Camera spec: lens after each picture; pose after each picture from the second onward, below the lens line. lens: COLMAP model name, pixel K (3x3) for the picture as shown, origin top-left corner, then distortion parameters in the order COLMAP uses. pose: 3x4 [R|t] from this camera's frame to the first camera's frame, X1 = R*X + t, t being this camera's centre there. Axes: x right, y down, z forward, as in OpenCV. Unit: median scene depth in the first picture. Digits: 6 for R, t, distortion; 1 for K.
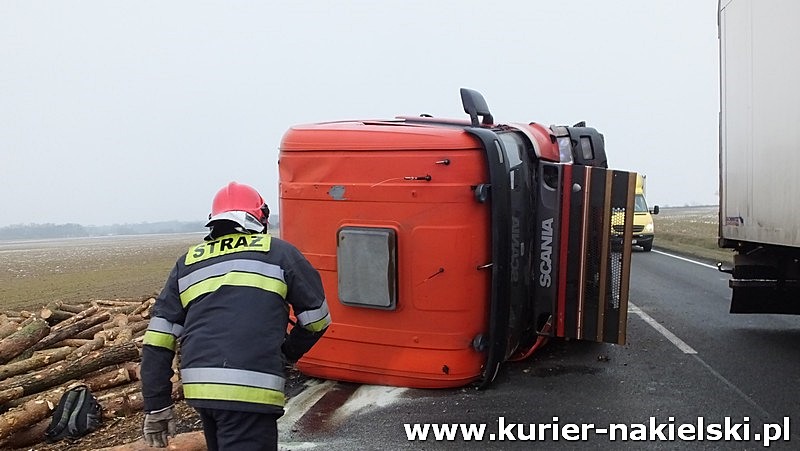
lens RADIAL K [[580.7, 0, 399.2], [0, 580.7, 221.5], [0, 0, 1]] dist [-0.059426, 0.027461]
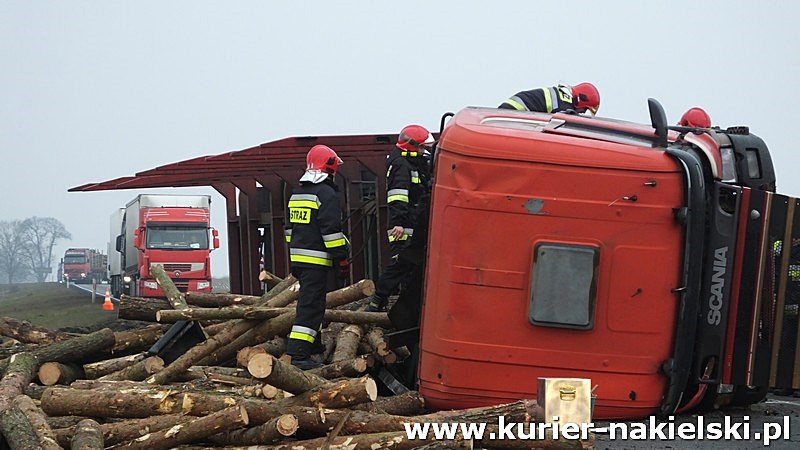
lens RADIAL K [[3164.8, 0, 400.7], [0, 3164.8, 225.0], [0, 0, 1]] dist [0.200506, 0.000000]
pose [[0.944144, 0.056614, 0.324634, -1.838341], [-0.047133, 0.998203, -0.037001, 0.168988], [-0.326146, 0.019634, 0.945116, -3.533780]]
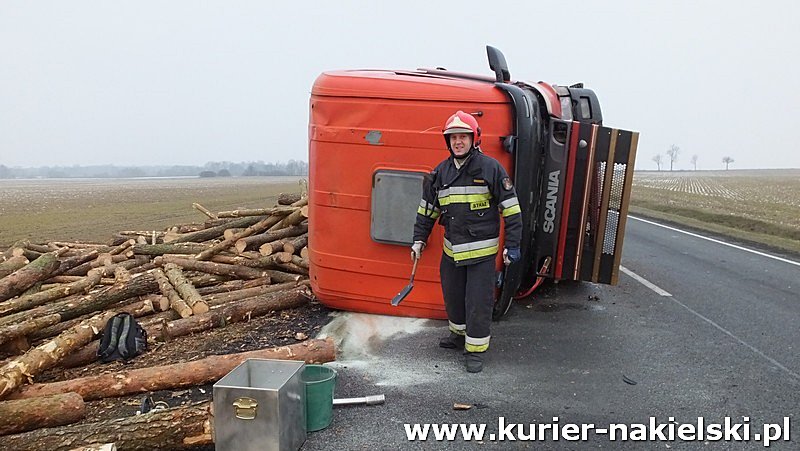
lens RADIAL K [[580.7, 0, 397.6], [0, 580.7, 225.3], [0, 0, 1]] dist [-0.059426, 0.027461]
pose [[0.994631, 0.030623, 0.098852, -0.149995], [-0.038940, 0.995761, 0.083334, 0.018914], [-0.095881, -0.086736, 0.991607, -0.072720]]
